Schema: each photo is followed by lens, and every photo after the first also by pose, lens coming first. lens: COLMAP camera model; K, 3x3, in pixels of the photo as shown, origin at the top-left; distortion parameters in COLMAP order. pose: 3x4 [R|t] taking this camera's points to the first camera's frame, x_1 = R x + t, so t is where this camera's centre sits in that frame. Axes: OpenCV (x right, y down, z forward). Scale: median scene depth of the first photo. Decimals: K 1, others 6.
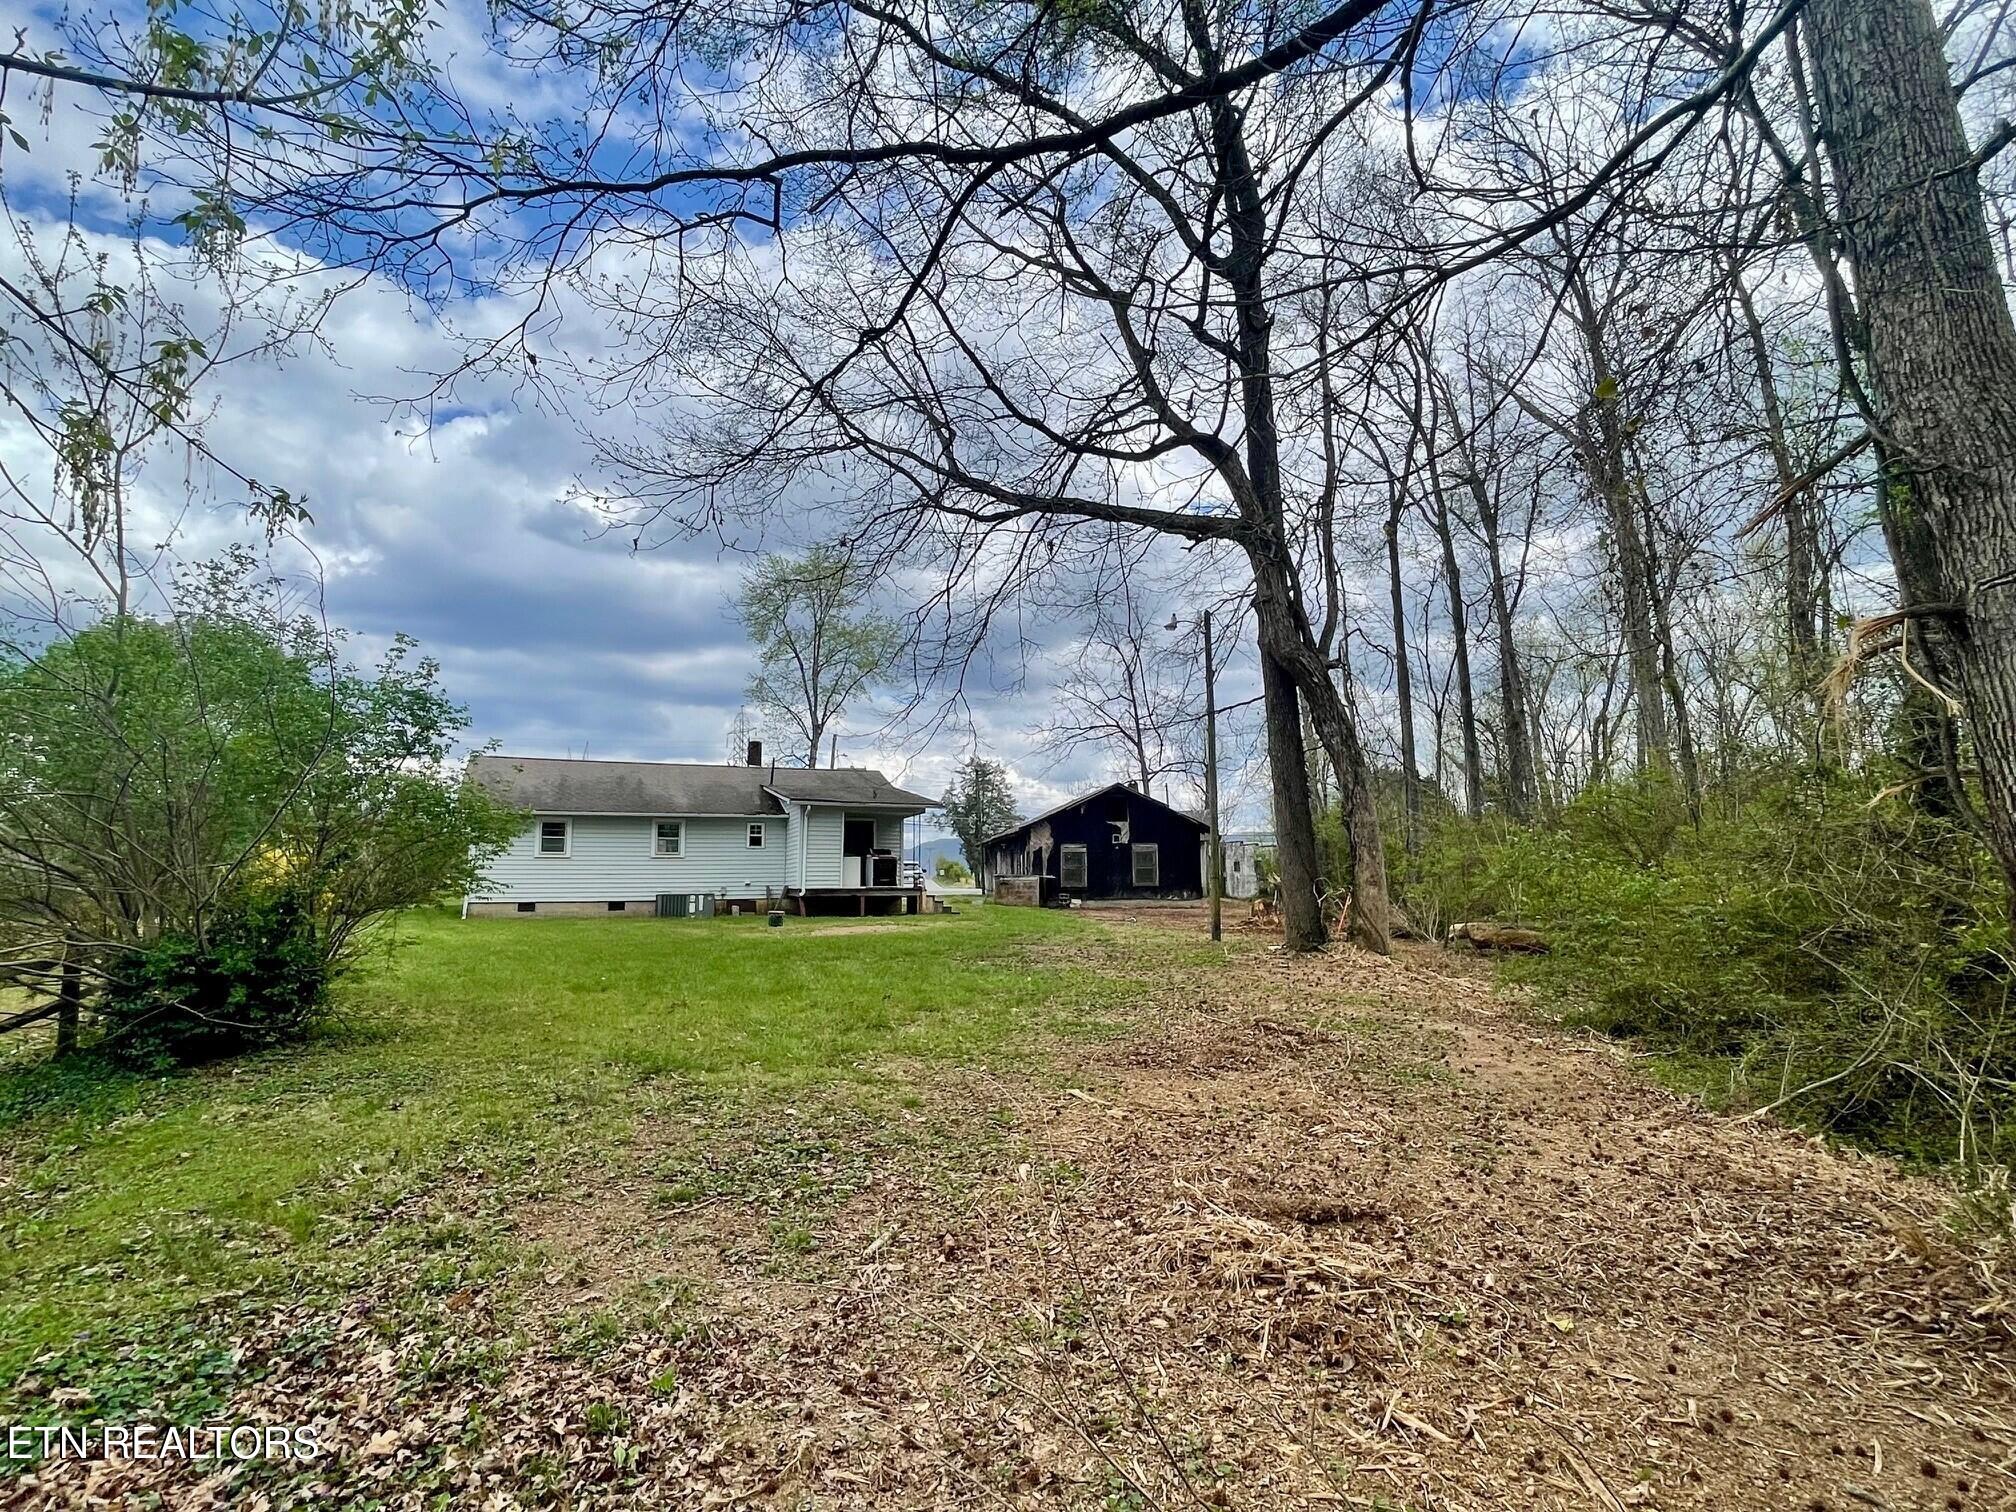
lens RADIAL K [[1542.3, 0, 998.7], [0, 1542.3, 754.9], [0, 0, 1]] dist [0.057467, -0.086294]
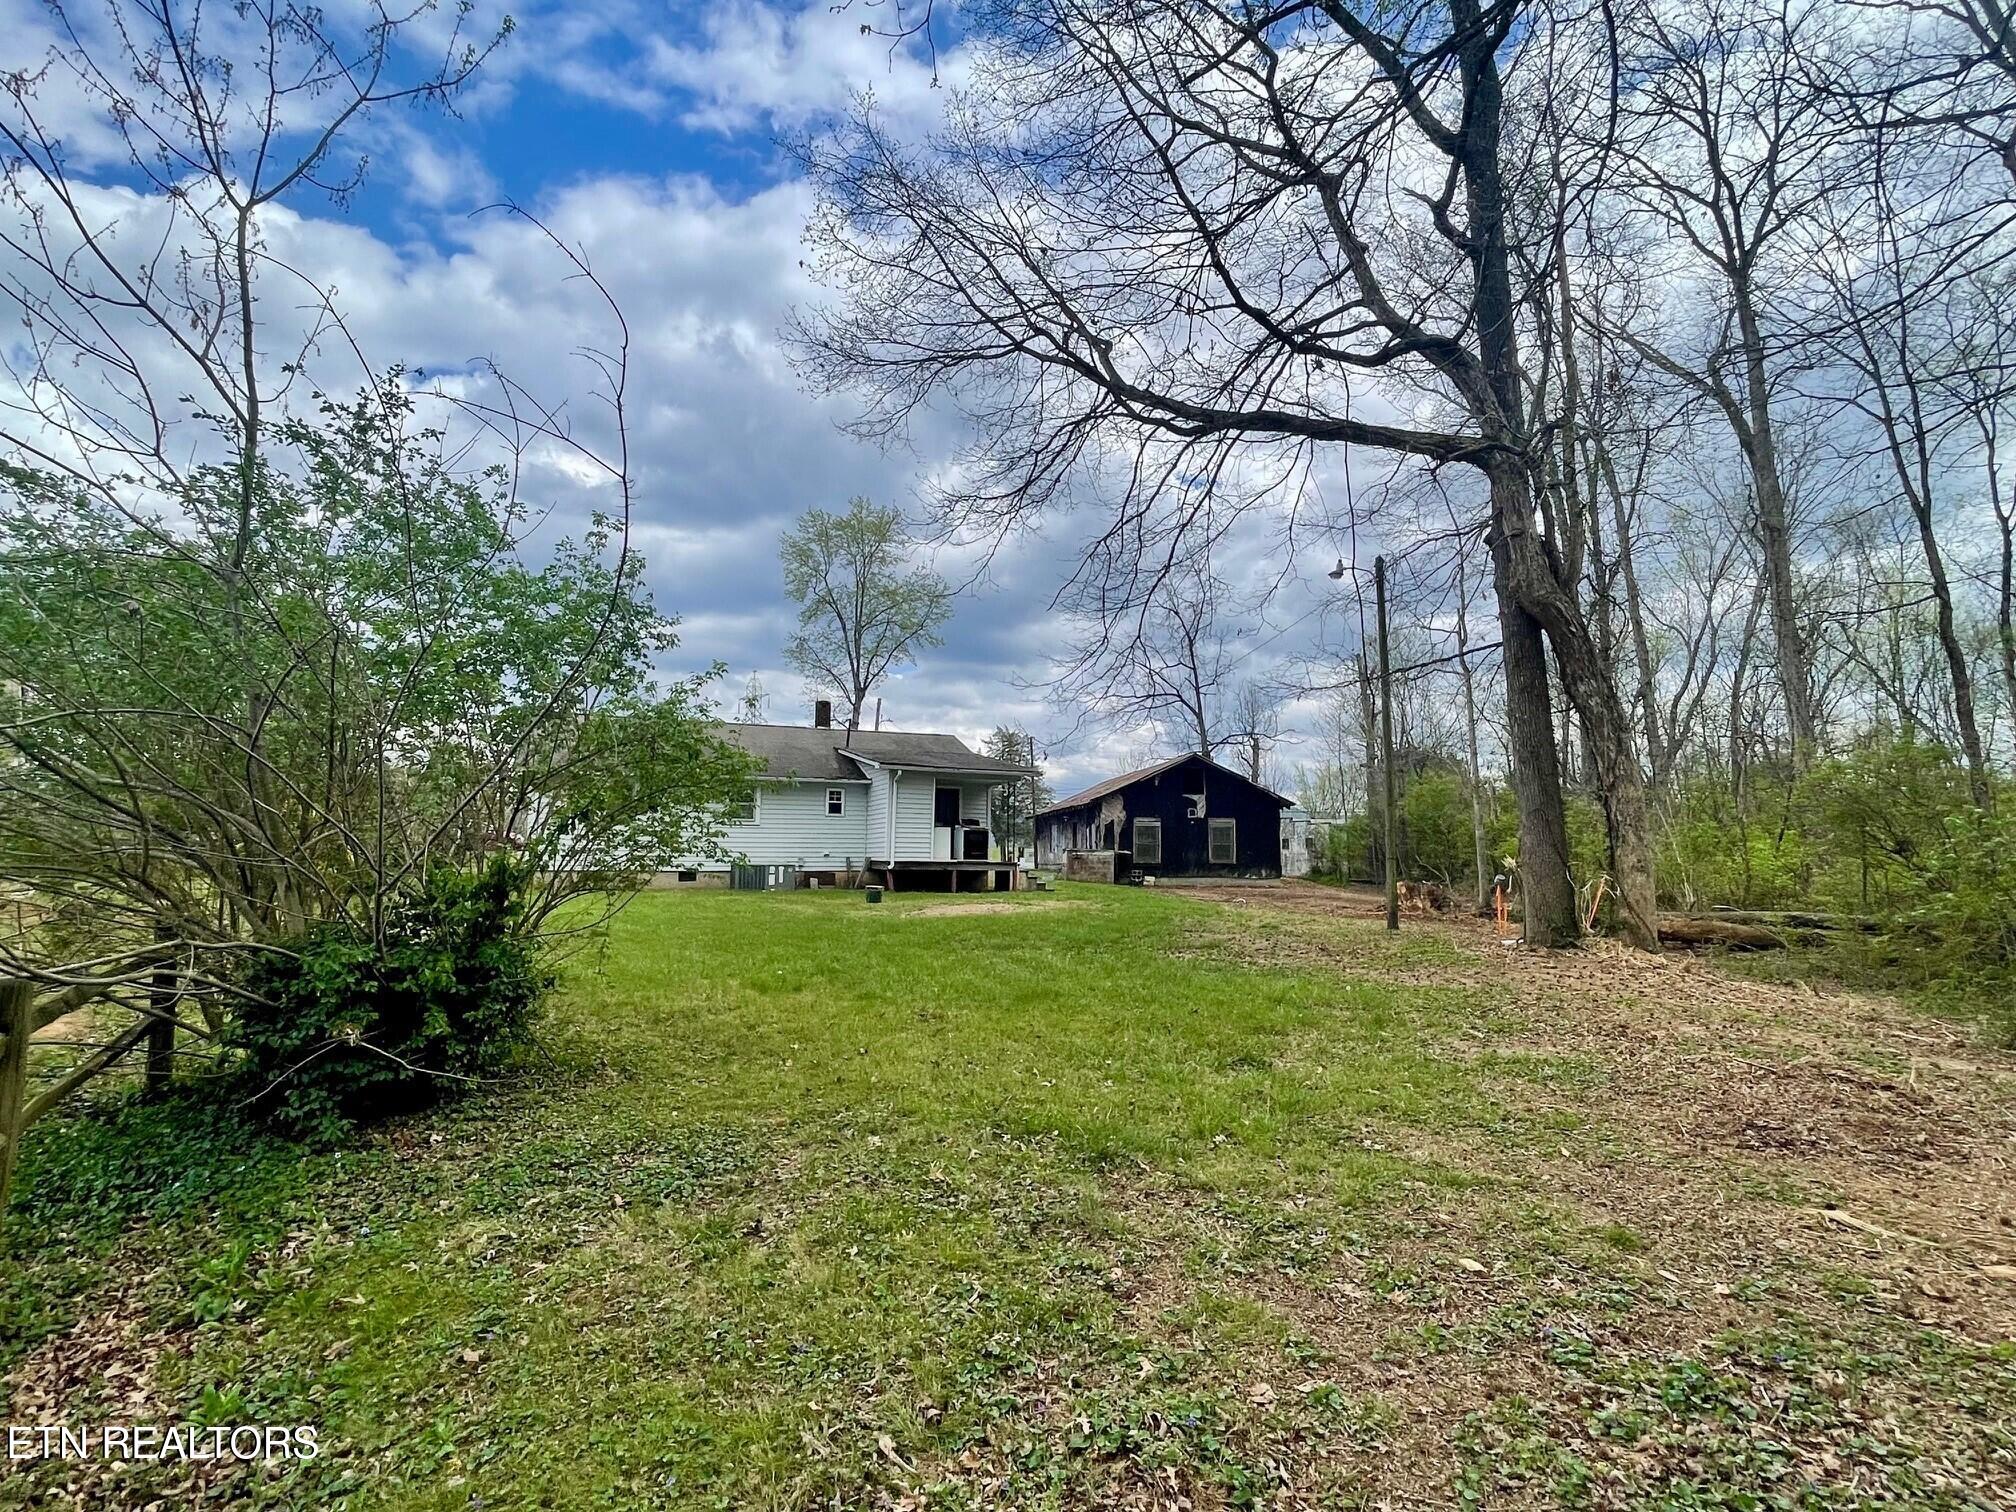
lens RADIAL K [[1528.9, 0, 998.8], [0, 1528.9, 768.2], [0, 0, 1]] dist [0.068094, -0.068797]
pose [[0.999797, 0.017546, 0.009875, -0.071005], [-0.017798, 0.999502, 0.026074, 0.006911], [-0.009413, -0.026245, 0.999611, 0.095125]]
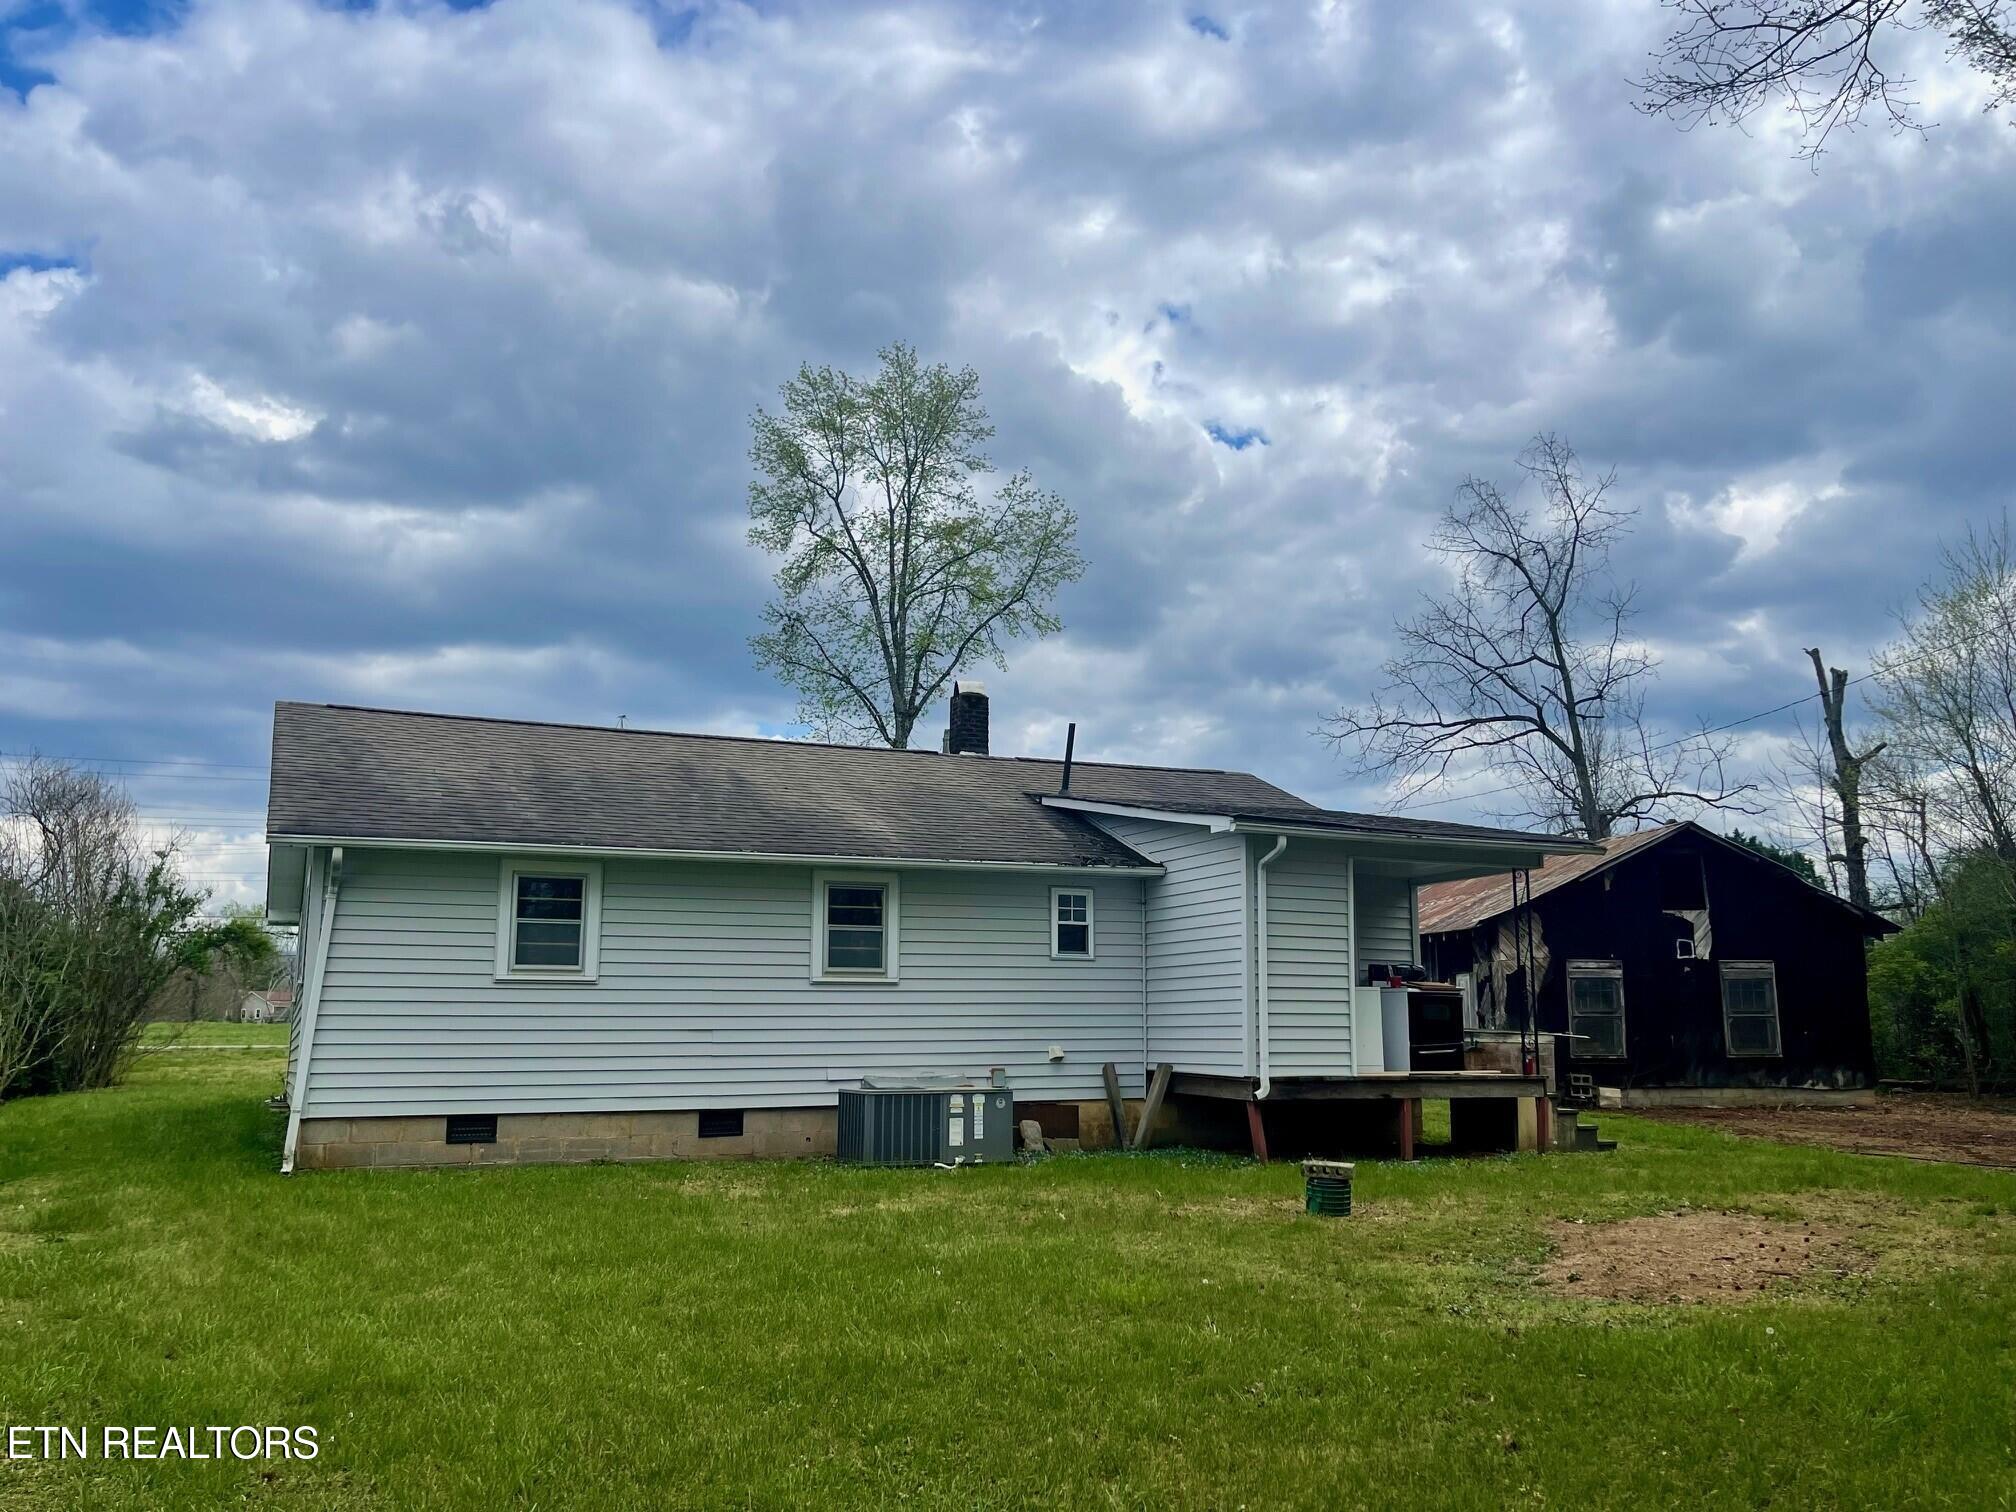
lens RADIAL K [[2427.3, 0, 1157.0], [0, 2427.3, 750.0], [0, 0, 1]] dist [0.241437, -0.443450]
pose [[0.995288, 0.012497, 0.096156, -0.196797], [-0.009396, 0.999423, -0.032629, 0.030334], [-0.096508, 0.031572, 0.994831, 0.435336]]
